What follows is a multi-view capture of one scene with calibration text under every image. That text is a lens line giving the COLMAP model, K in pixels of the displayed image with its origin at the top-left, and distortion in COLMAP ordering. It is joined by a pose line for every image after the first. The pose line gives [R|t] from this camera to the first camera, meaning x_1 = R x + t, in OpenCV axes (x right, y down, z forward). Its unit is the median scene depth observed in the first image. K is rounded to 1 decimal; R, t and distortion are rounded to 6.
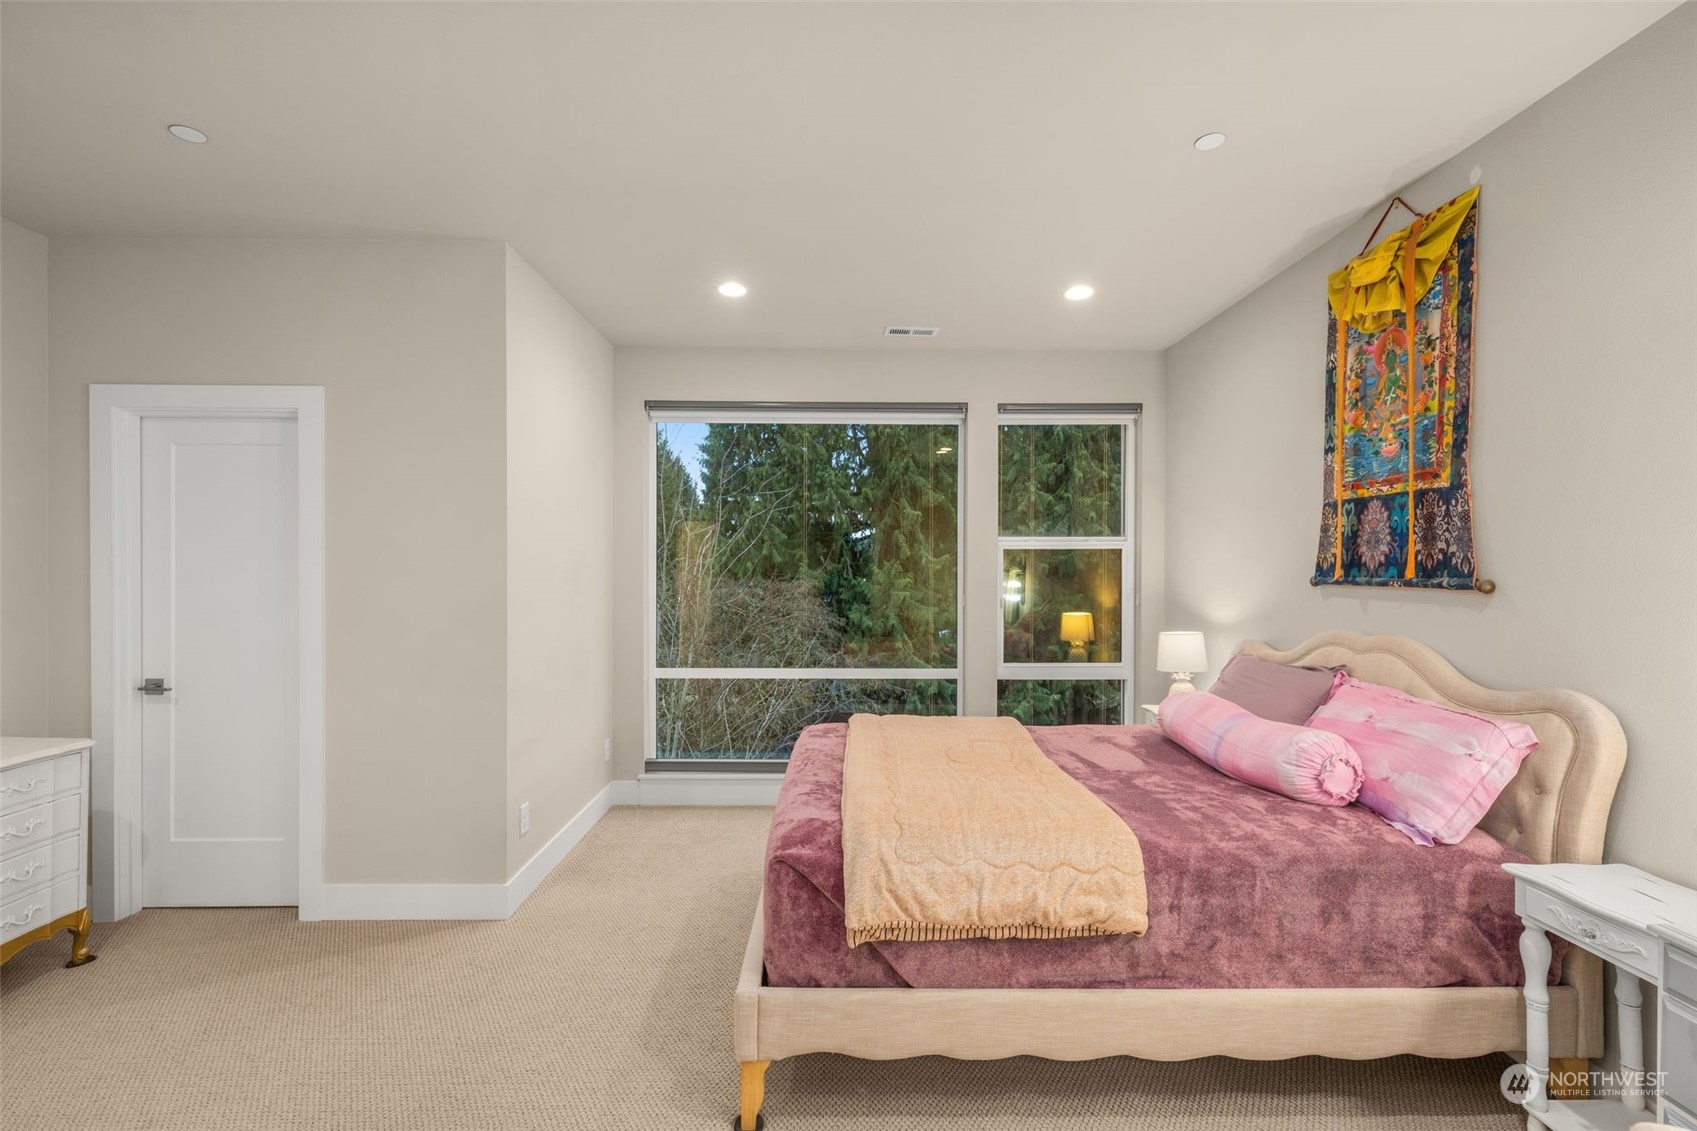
lens RADIAL K [[730.5, 0, 844.8], [0, 730.5, 578.1], [0, 0, 1]] dist [-0.001901, -0.000215]
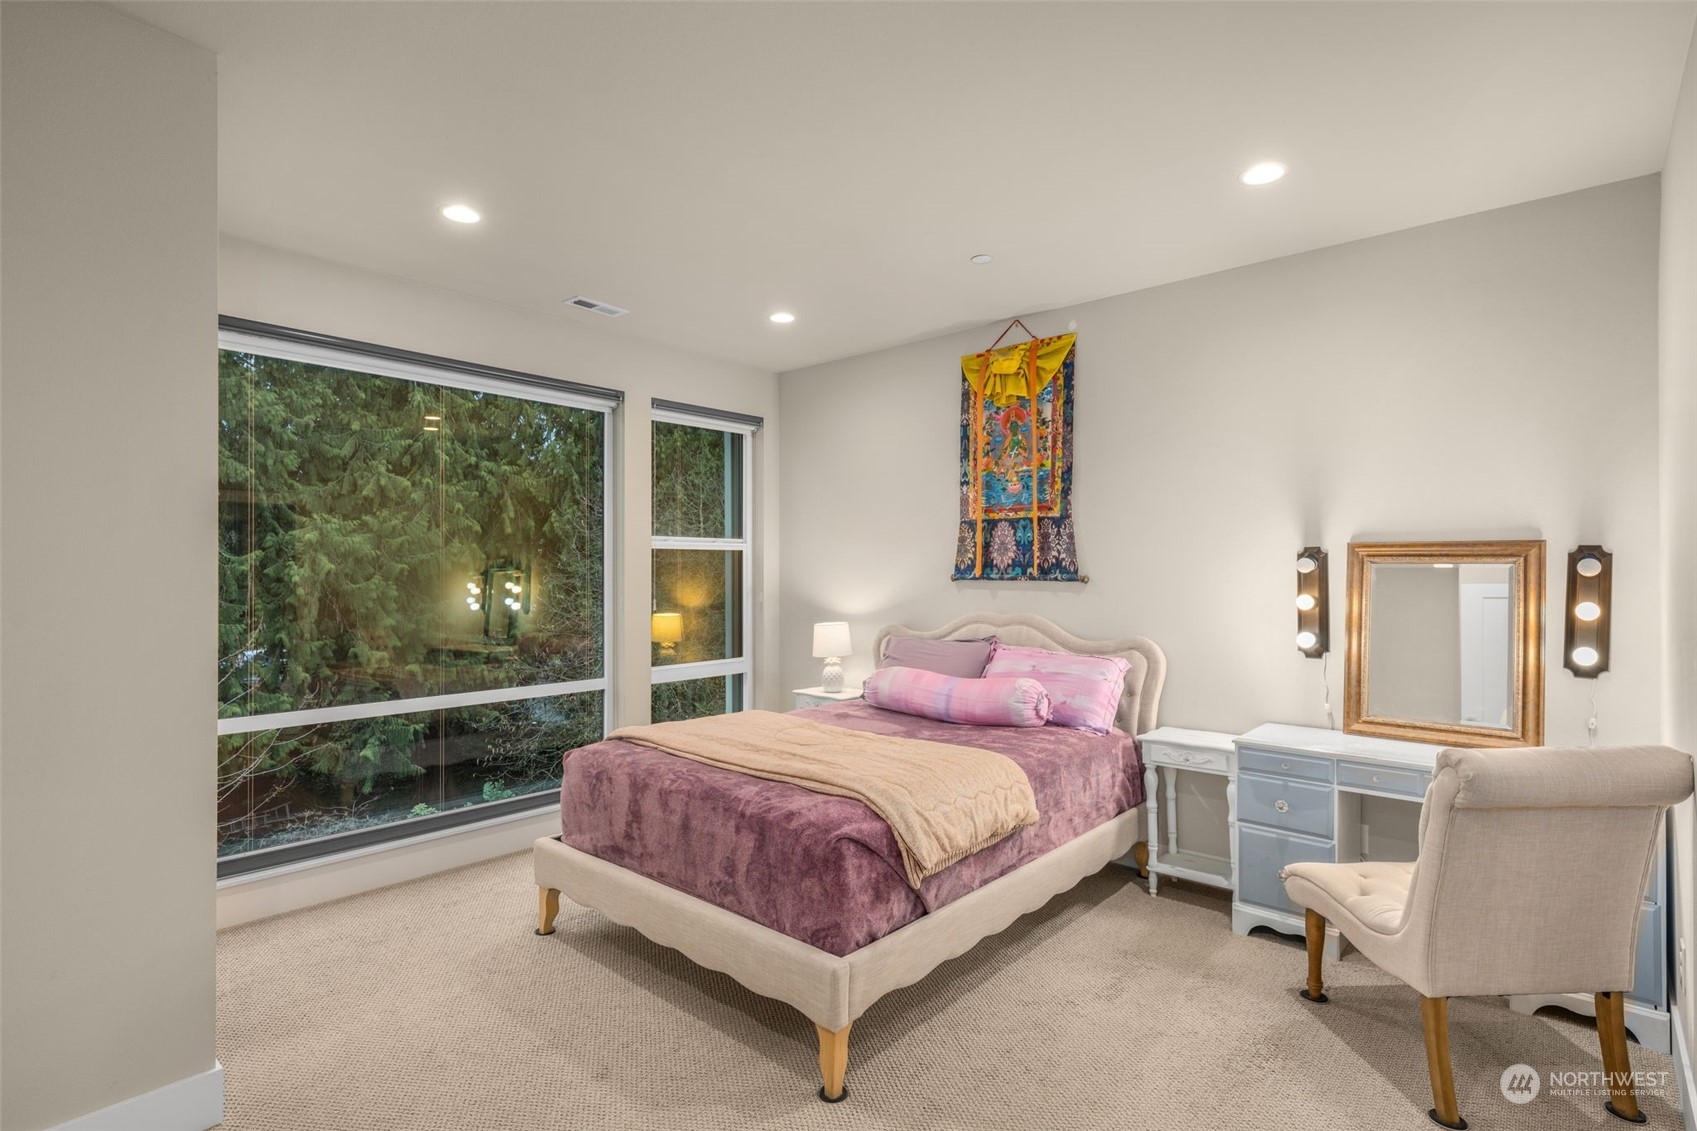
lens RADIAL K [[826.2, 0, 857.5], [0, 826.2, 574.2], [0, 0, 1]] dist [0.001963, -0.000756]
pose [[0.663686, -0.004467, 0.747998, -0.762270], [0.010174, 0.999944, -0.003056, 0.000711], [-0.747942, 0.009638, 0.663694, 0.131760]]
